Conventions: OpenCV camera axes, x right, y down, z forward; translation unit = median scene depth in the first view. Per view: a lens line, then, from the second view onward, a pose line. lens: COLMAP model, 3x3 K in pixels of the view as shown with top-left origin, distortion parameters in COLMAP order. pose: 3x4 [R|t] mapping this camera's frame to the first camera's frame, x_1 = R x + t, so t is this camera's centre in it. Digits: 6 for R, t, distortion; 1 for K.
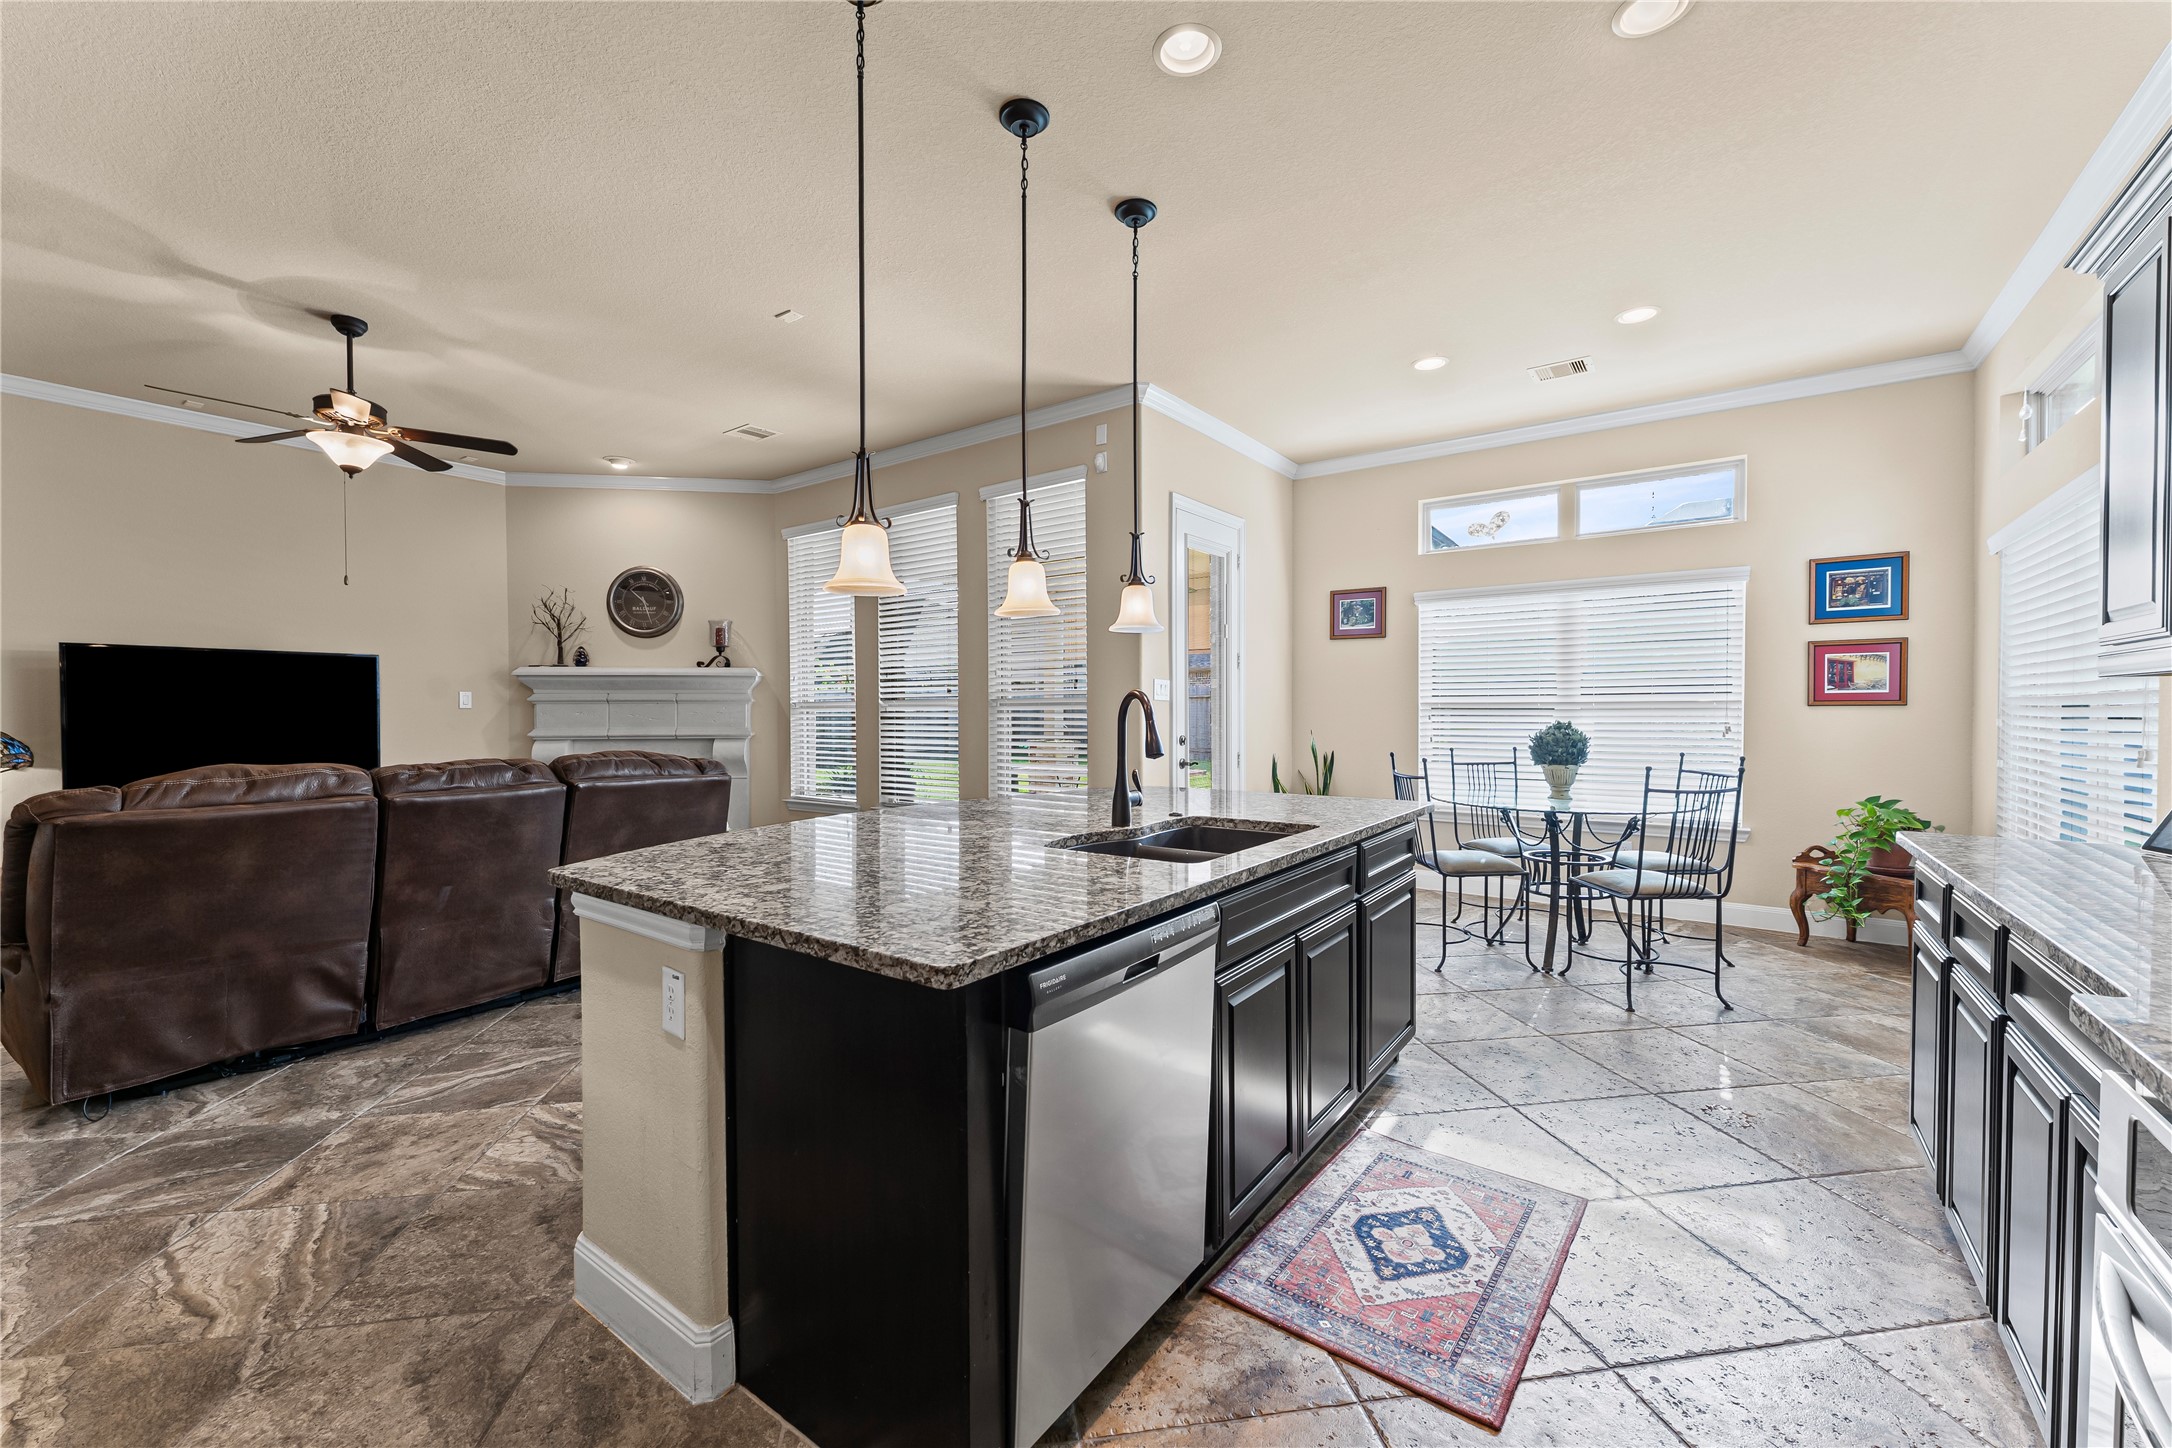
lens RADIAL K [[873.8, 0, 1080.9], [0, 873.8, 723.1], [0, 0, 1]] dist [0.000955, -0.000831]
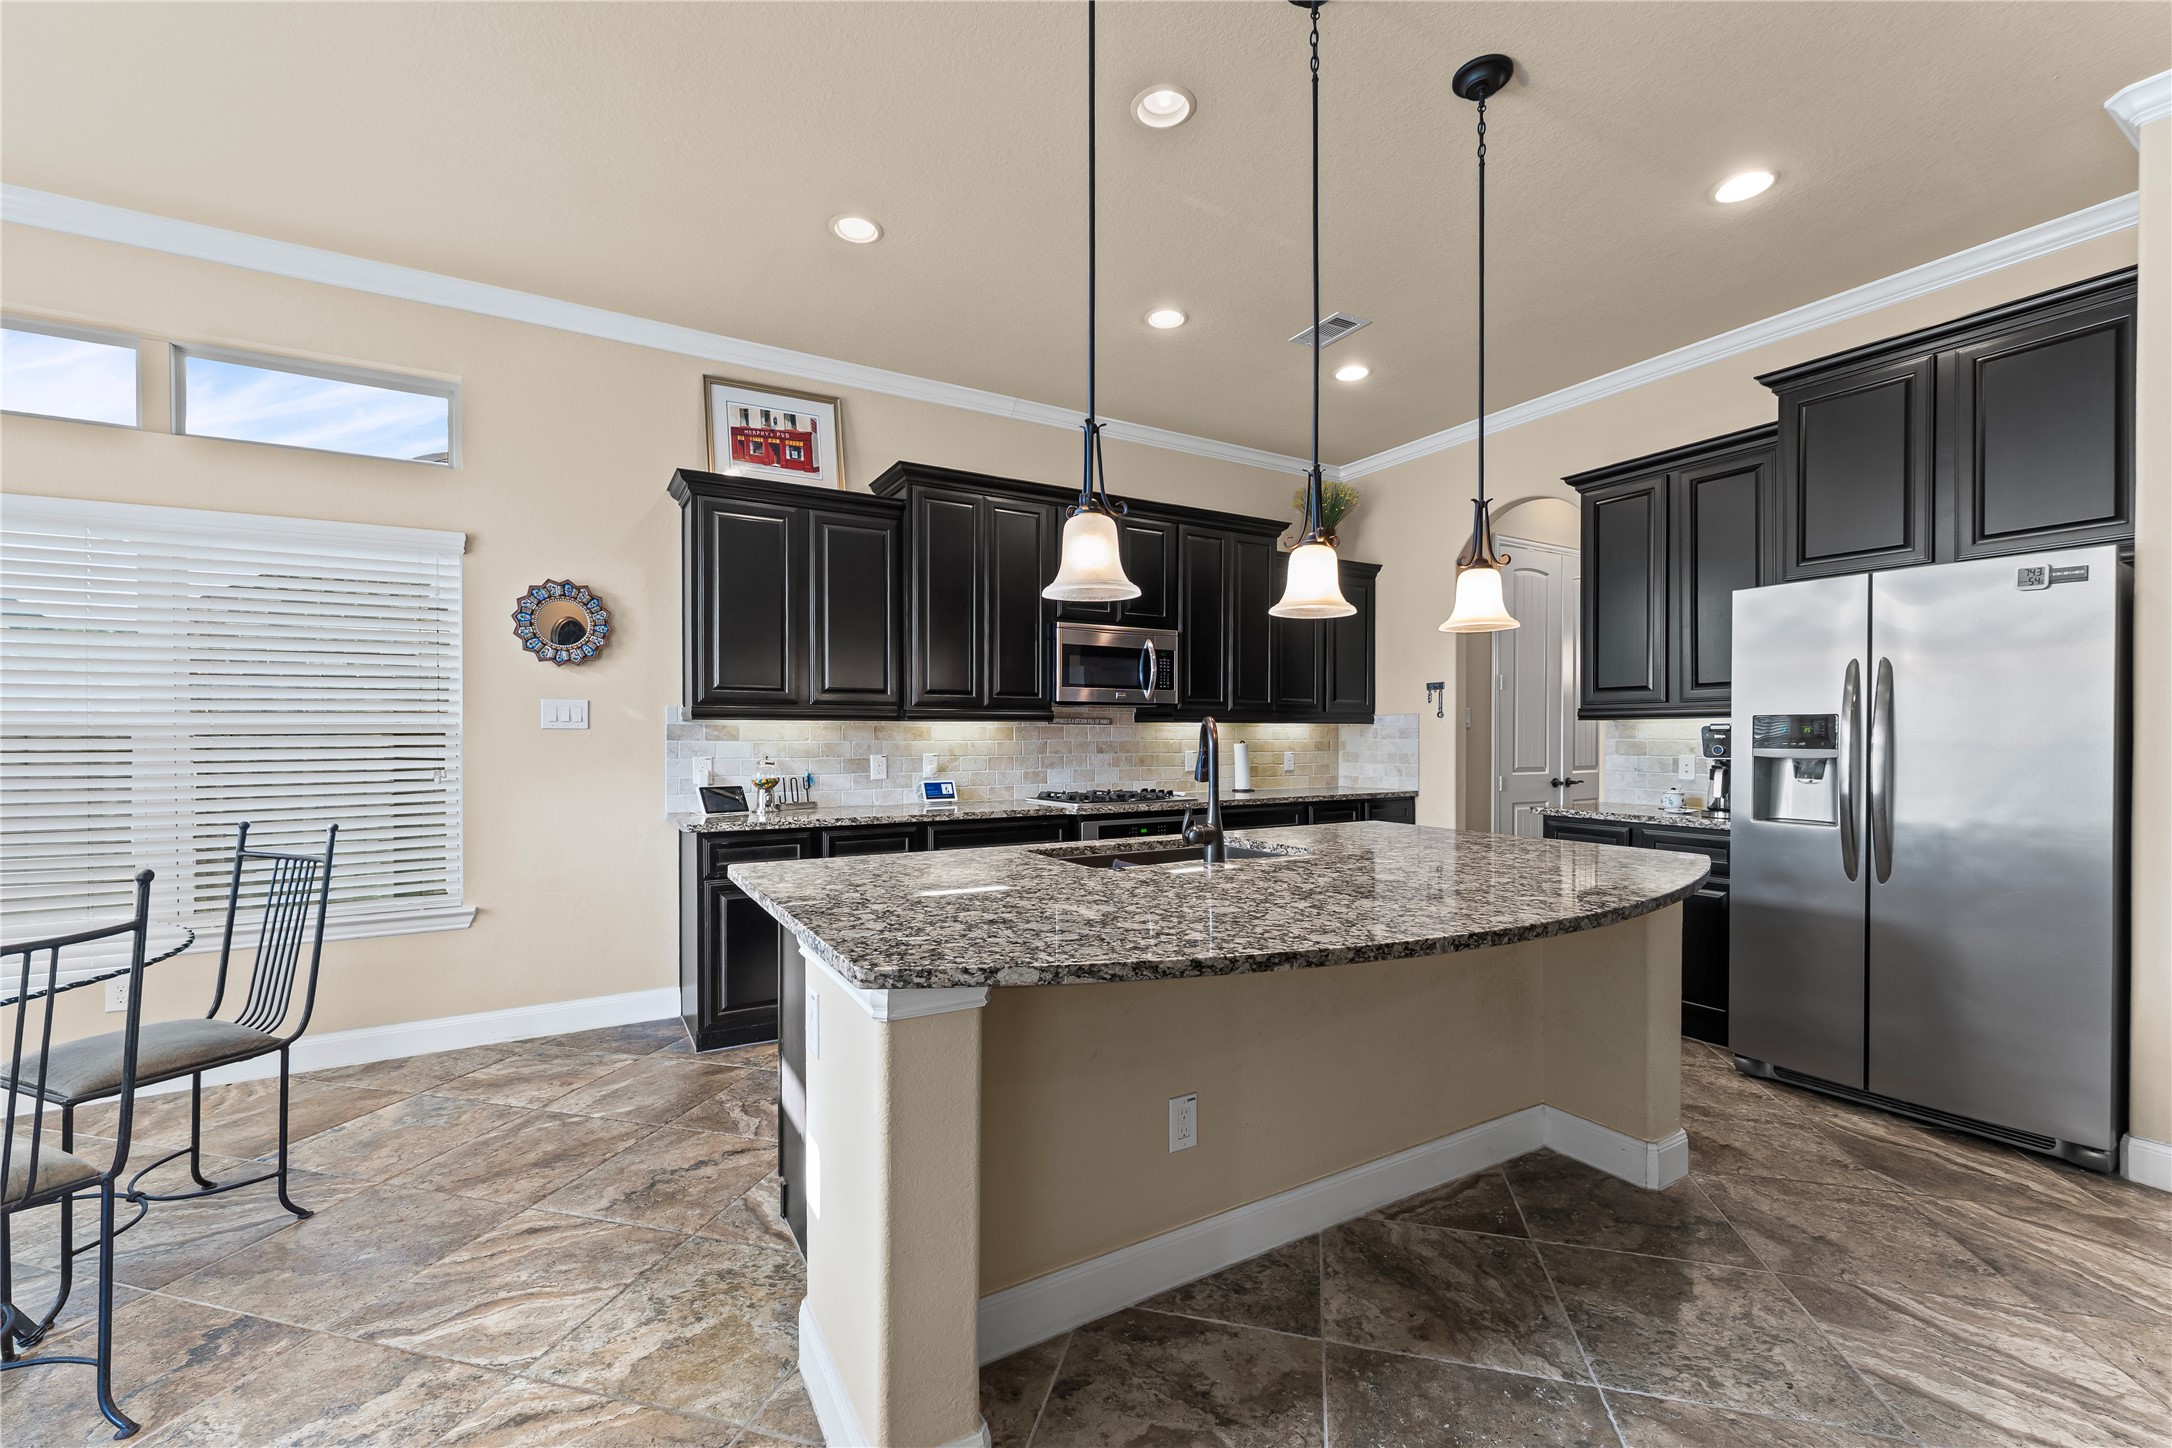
lens RADIAL K [[873.8, 0, 1069.0], [0, 873.8, 736.7], [0, 0, 1]] dist [0.000955, -0.000831]
pose [[-0.916310, 0.002014, 0.400465, -0.153307], [0.008872, 0.999844, 0.015272, -0.027290], [-0.400372, 0.017547, -0.916185, 1.594356]]
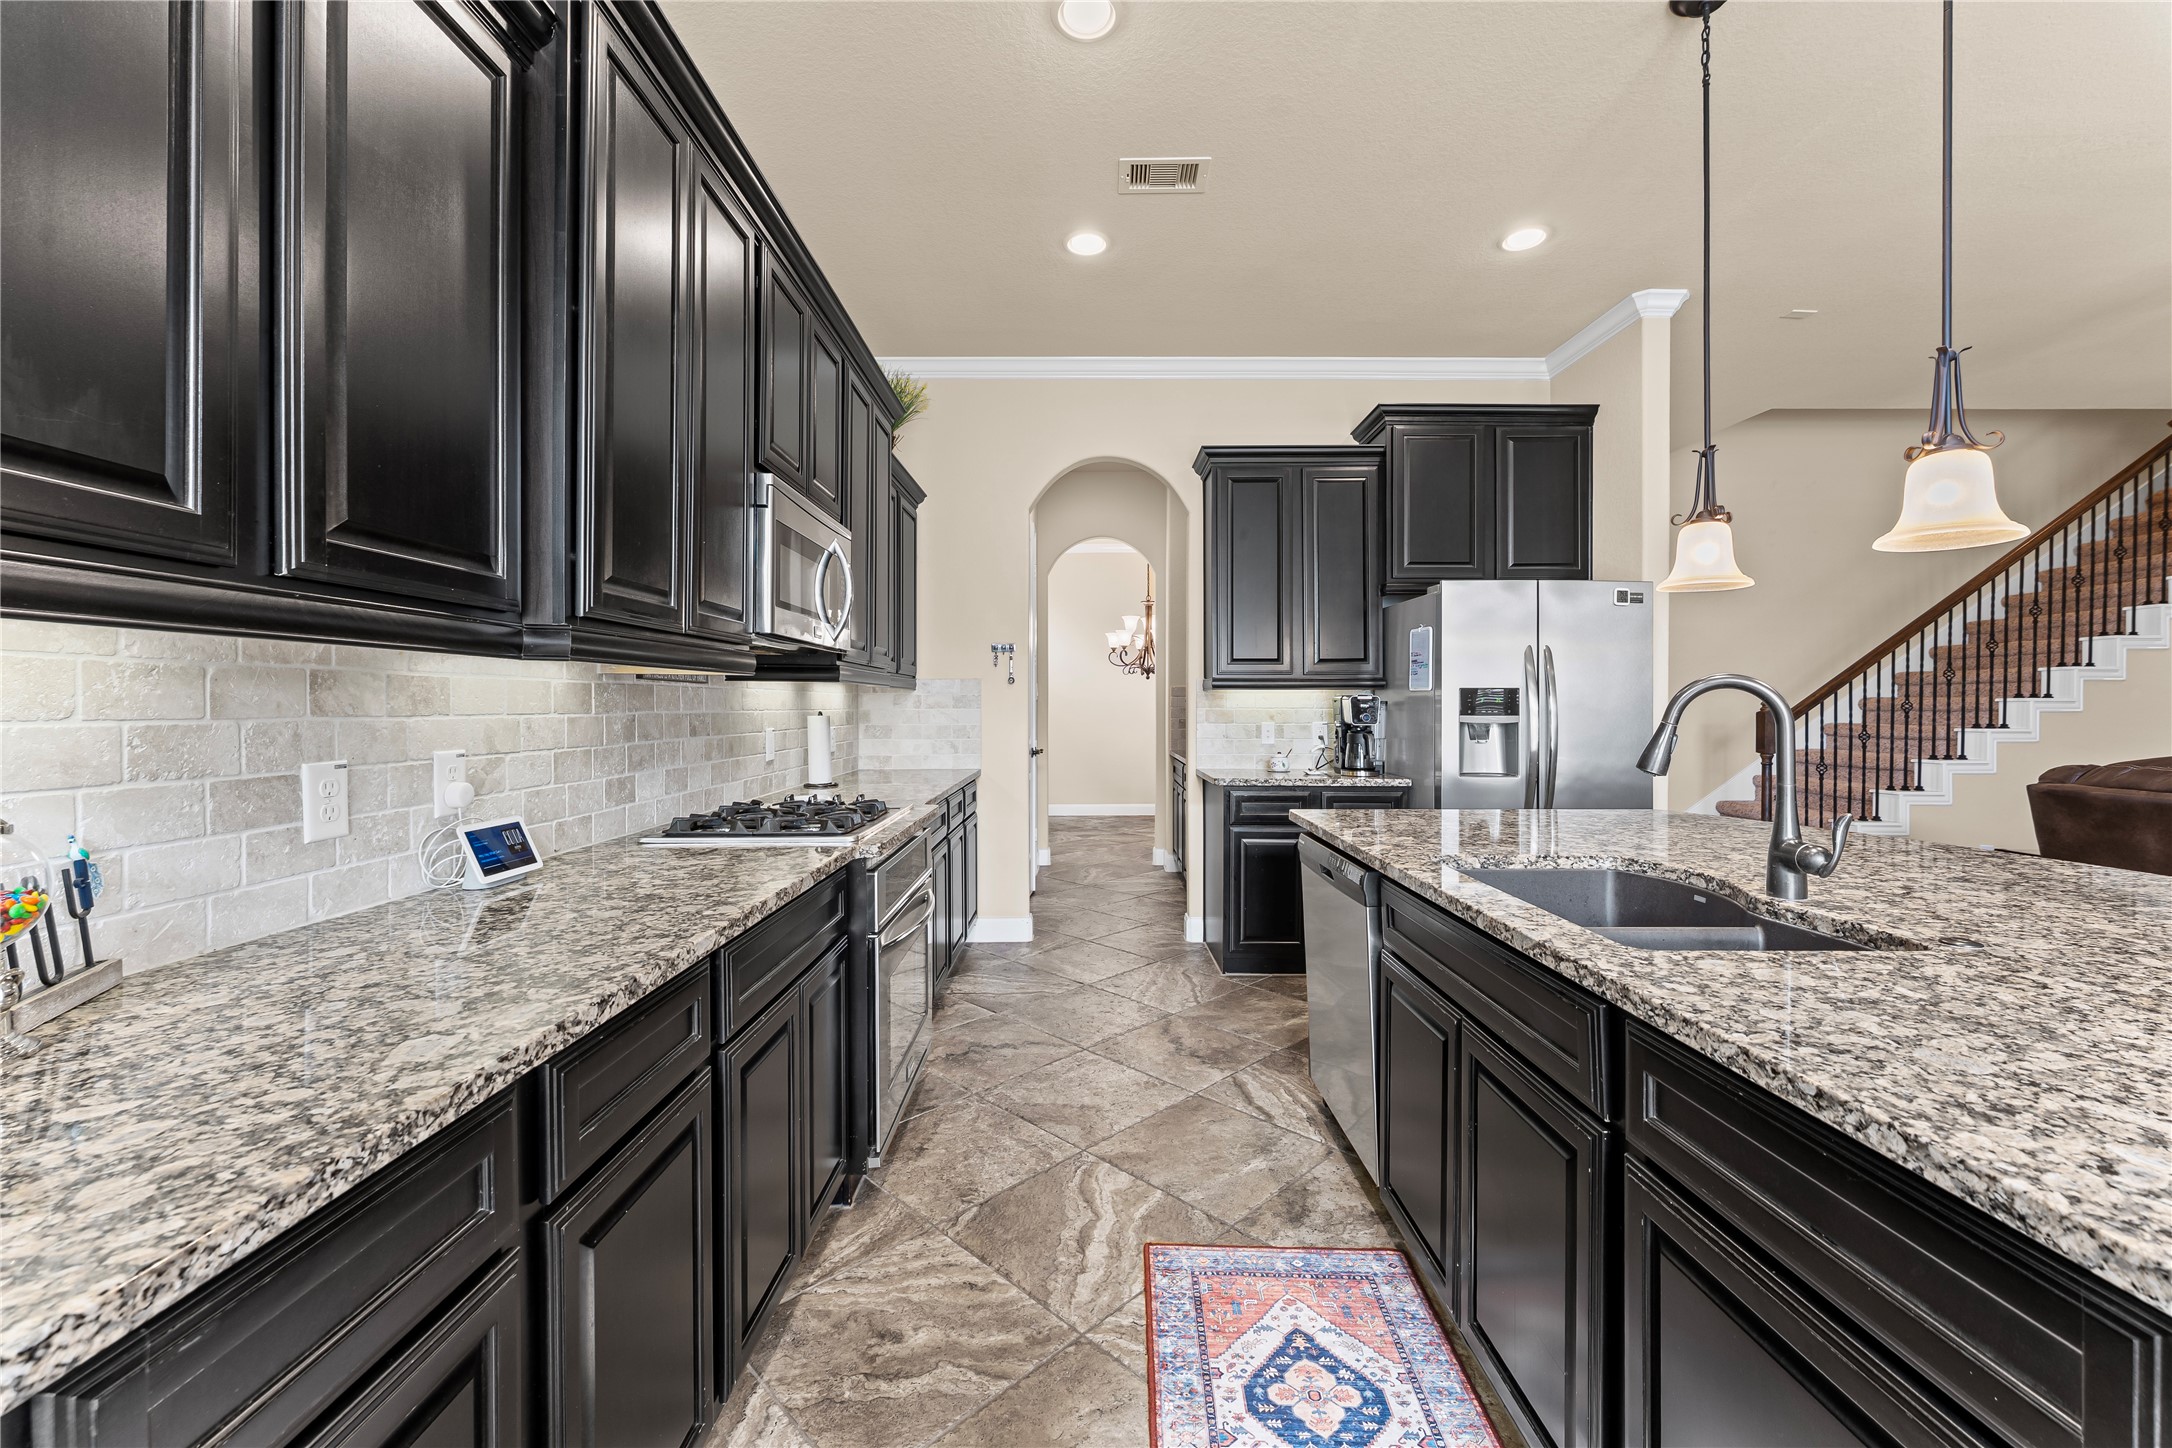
lens RADIAL K [[873.8, 0, 1088.3], [0, 873.8, 716.3], [0, 0, 1]] dist [0.000955, -0.000831]
pose [[-0.807097, 0.008514, -0.590357, 0.664098], [-0.008626, 0.999619, 0.026209, -0.017081], [0.590356, 0.026246, -0.806716, 1.001853]]
